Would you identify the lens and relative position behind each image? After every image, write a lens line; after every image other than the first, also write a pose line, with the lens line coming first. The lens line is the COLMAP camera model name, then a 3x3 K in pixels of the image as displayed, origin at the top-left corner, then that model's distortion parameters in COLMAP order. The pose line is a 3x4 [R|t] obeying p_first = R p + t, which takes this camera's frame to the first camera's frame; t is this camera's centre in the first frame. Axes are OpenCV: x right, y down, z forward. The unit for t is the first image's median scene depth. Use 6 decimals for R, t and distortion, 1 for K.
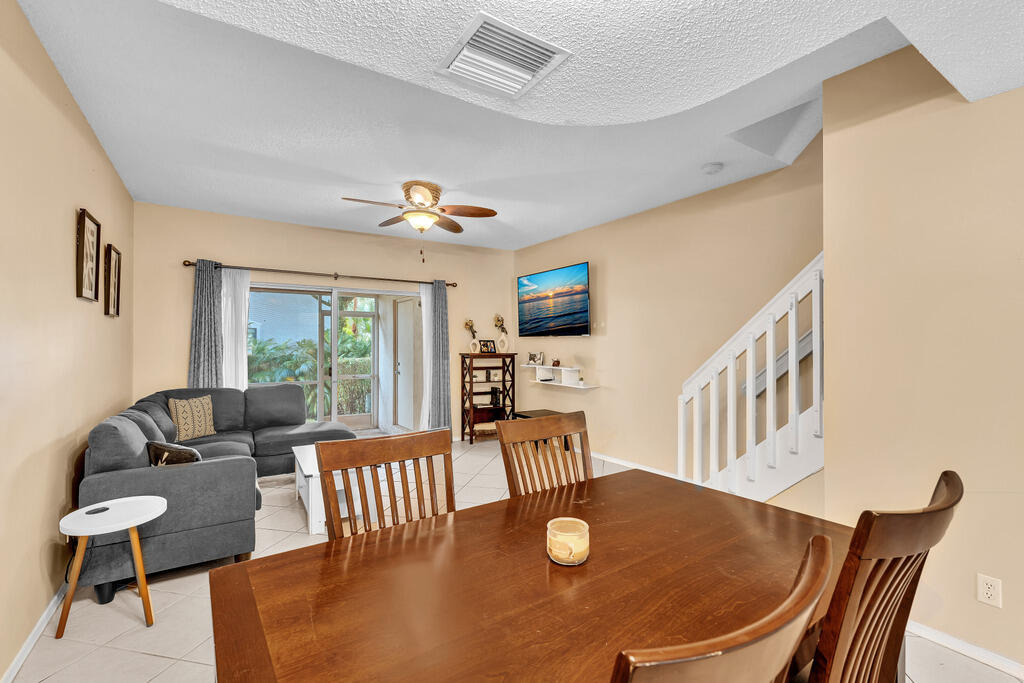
lens RADIAL K [[457.7, 0, 514.2], [0, 457.7, 340.3], [0, 0, 1]] dist [-0.004447, 0.000863]
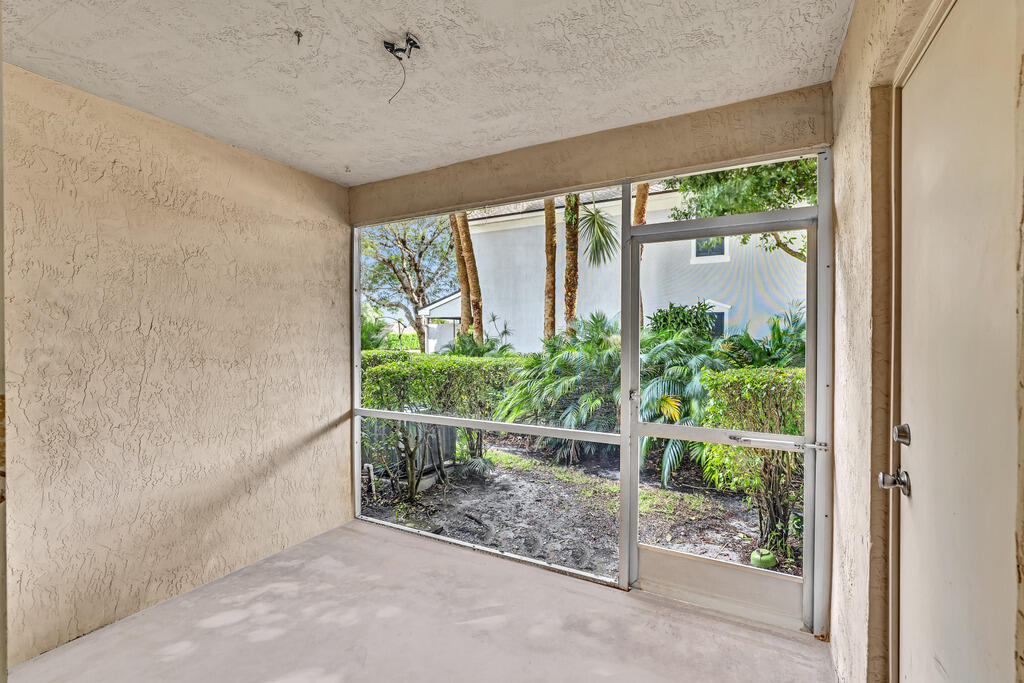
lens RADIAL K [[461.1, 0, 517.6], [0, 461.1, 332.2], [0, 0, 1]] dist [-0.002780, -0.000113]
pose [[0.491221, -0.005465, -0.871018, -0.215073], [0.011063, 0.999939, -0.000034, 0.012141], [0.870965, -0.009620, 0.491251, 0.990420]]
